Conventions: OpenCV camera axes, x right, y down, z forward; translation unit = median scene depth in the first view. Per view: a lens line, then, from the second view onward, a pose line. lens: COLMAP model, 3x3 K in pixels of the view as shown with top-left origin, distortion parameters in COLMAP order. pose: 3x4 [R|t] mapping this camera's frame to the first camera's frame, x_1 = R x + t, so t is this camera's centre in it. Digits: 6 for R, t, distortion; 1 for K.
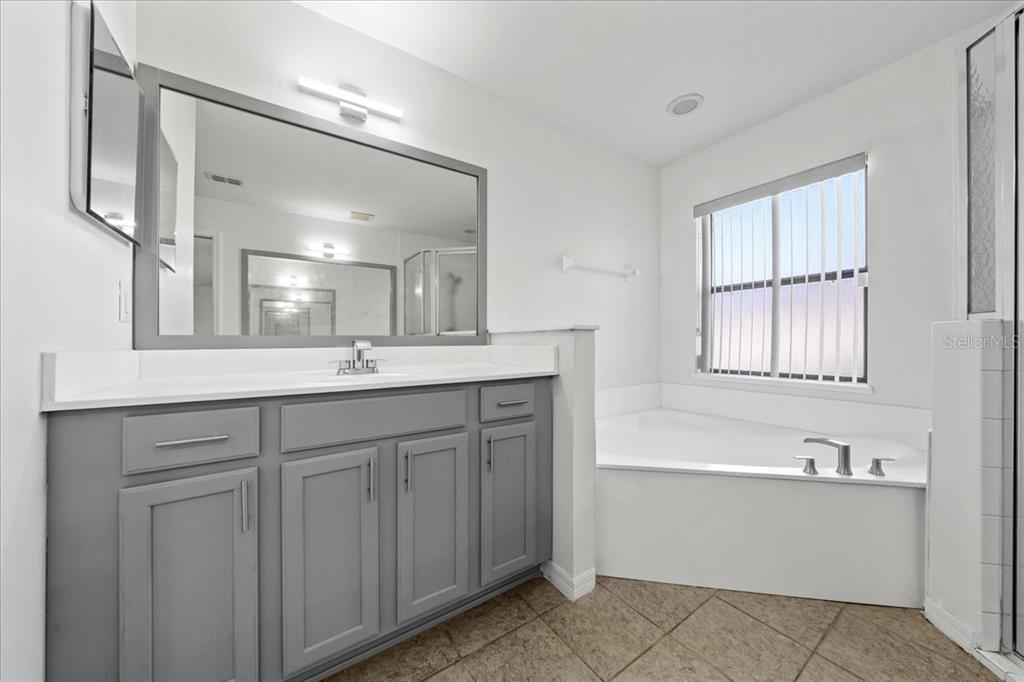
lens RADIAL K [[351.0, 0, 509.8], [0, 351.0, 343.3], [0, 0, 1]] dist [-0.008302, 0.000114]
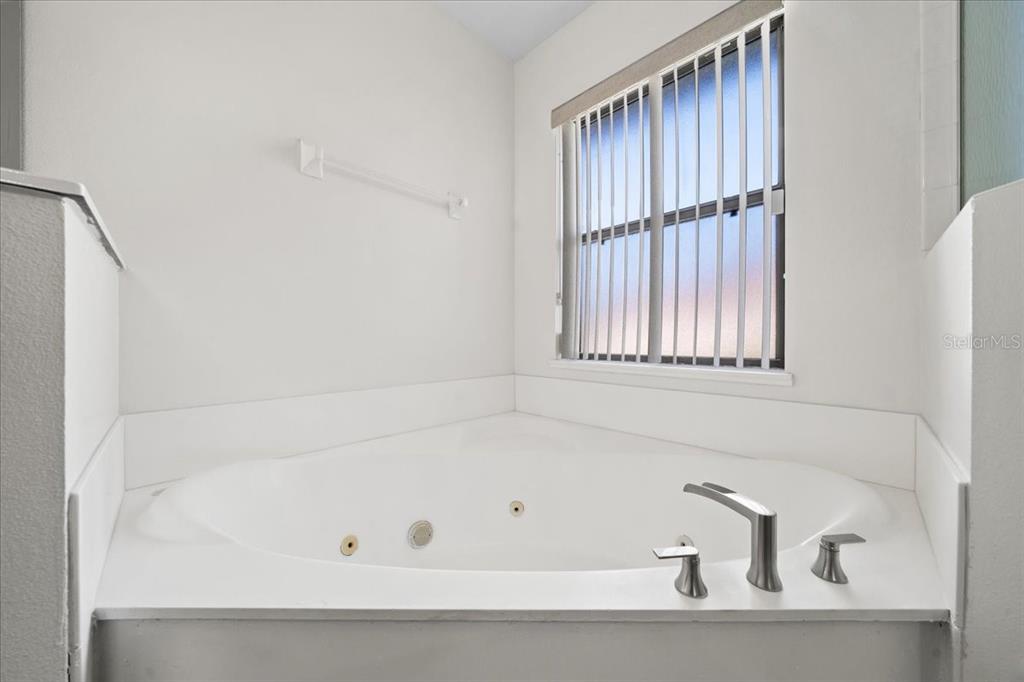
lens RADIAL K [[351.0, 0, 509.8], [0, 351.0, 343.3], [0, 0, 1]] dist [-0.008302, 0.000114]
pose [[0.981857, 0.001614, 0.189618, 0.367278], [-0.003052, 0.999969, 0.007292, 0.055619], [-0.189600, -0.007739, 0.981831, 0.409038]]
